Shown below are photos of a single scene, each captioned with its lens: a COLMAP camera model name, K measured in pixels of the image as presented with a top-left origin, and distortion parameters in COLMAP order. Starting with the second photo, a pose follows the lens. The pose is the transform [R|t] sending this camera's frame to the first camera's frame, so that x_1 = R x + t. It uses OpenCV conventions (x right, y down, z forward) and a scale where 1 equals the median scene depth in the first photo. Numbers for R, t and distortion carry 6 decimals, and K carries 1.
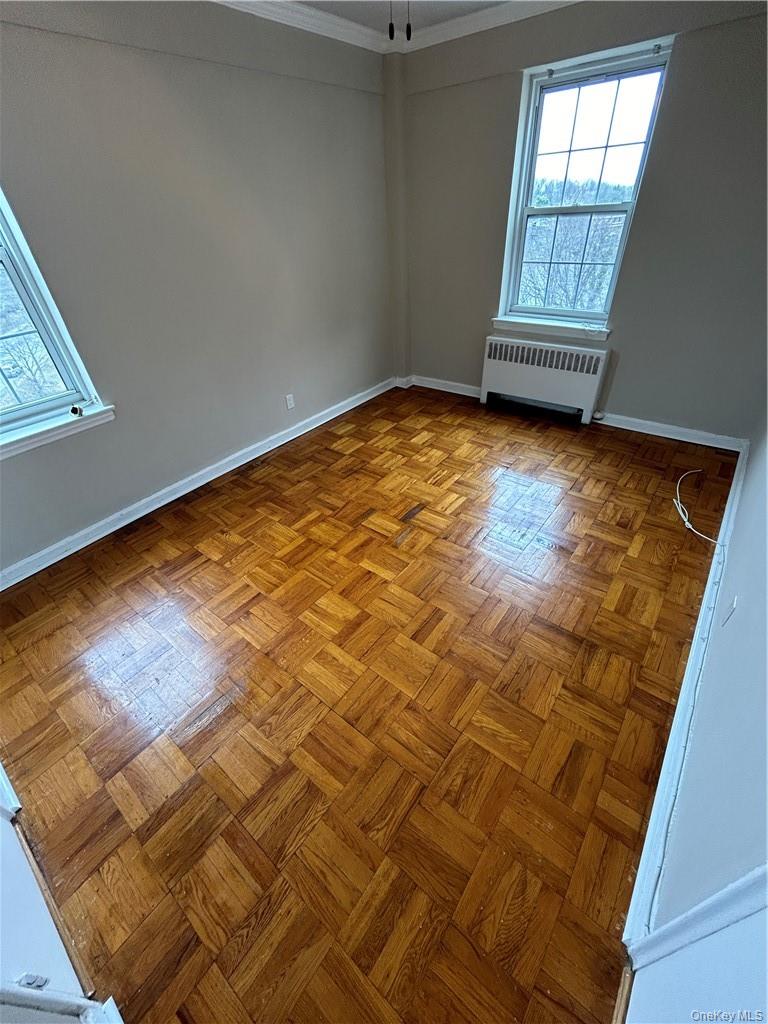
lens RADIAL K [[416.0, 0, 385.3], [0, 416.0, 511.9], [0, 0, 1]] dist [-0.002616, -0.000620]
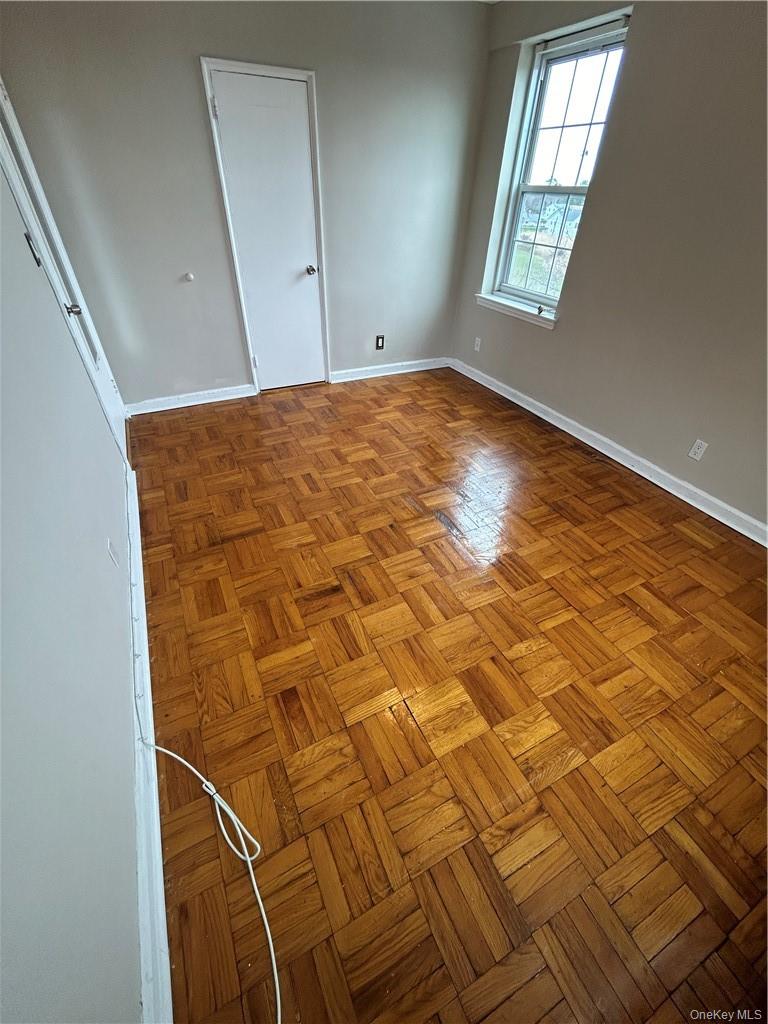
lens RADIAL K [[416.0, 0, 385.3], [0, 416.0, 511.9], [0, 0, 1]] dist [-0.002616, -0.000620]
pose [[-0.424199, 0.593316, -0.684128, 0.828265], [-0.544873, 0.436186, 0.716139, -0.661233], [0.723304, 0.676549, 0.138253, 0.890169]]
